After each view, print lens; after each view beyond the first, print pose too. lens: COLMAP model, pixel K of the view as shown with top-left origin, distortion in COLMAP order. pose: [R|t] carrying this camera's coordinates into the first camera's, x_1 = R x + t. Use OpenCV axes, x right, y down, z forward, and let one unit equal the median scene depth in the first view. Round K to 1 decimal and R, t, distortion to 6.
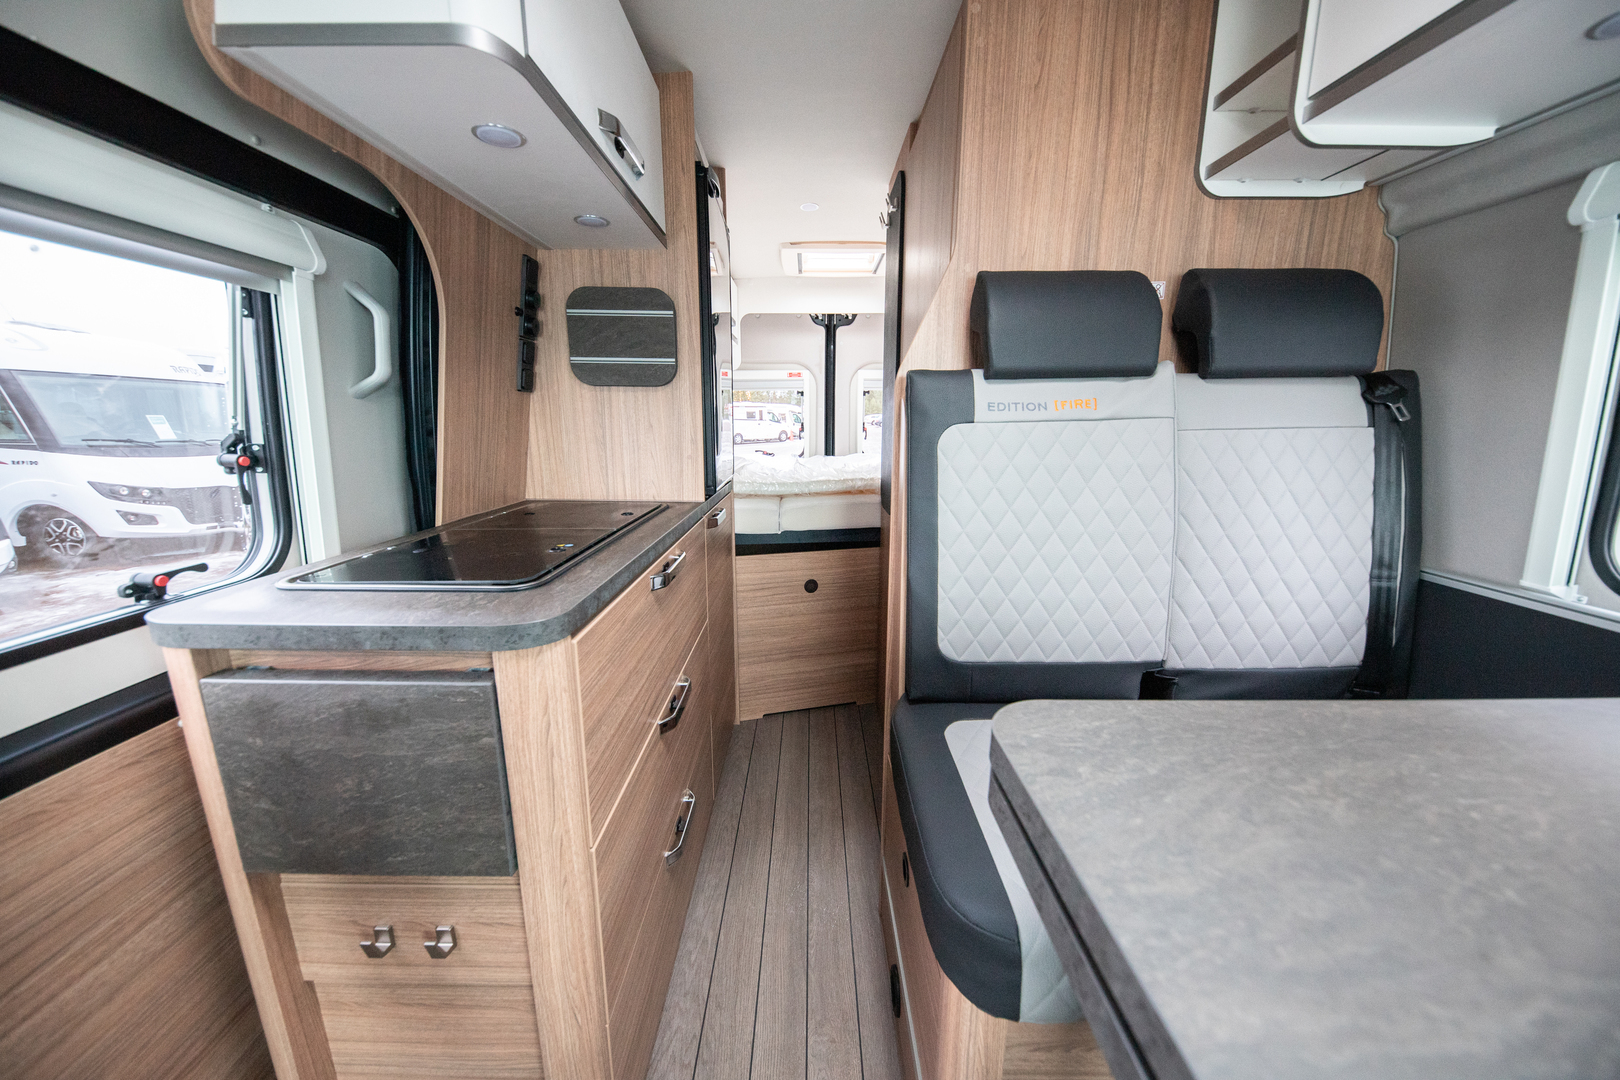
lens RADIAL K [[557.4, 0, 810.0], [0, 557.4, 540.0], [0, 0, 1]] dist [0.000425, -0.000009]
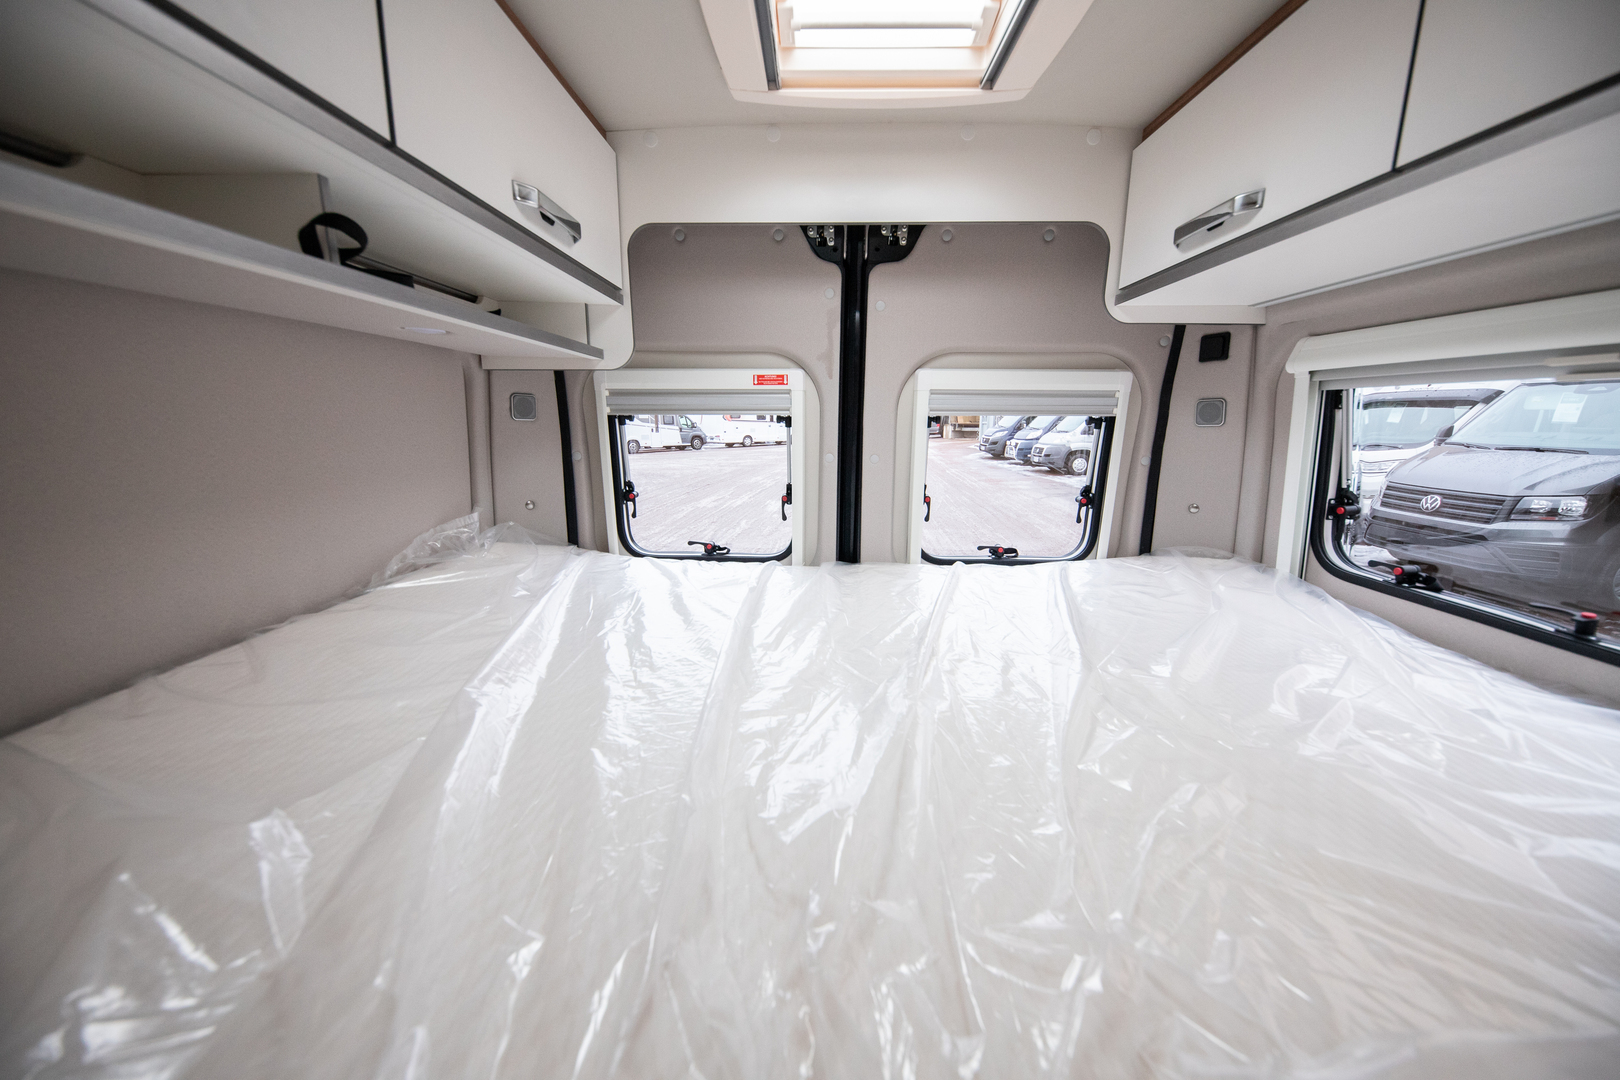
lens RADIAL K [[557.4, 0, 810.0], [0, 557.4, 540.0], [0, 0, 1]] dist [0.000425, -0.000009]
pose [[0.999698, 0.010937, -0.022000, 0.014758], [-0.010927, 0.999940, 0.000545, -0.174260], [0.022005, -0.000305, 0.999758, 0.574138]]
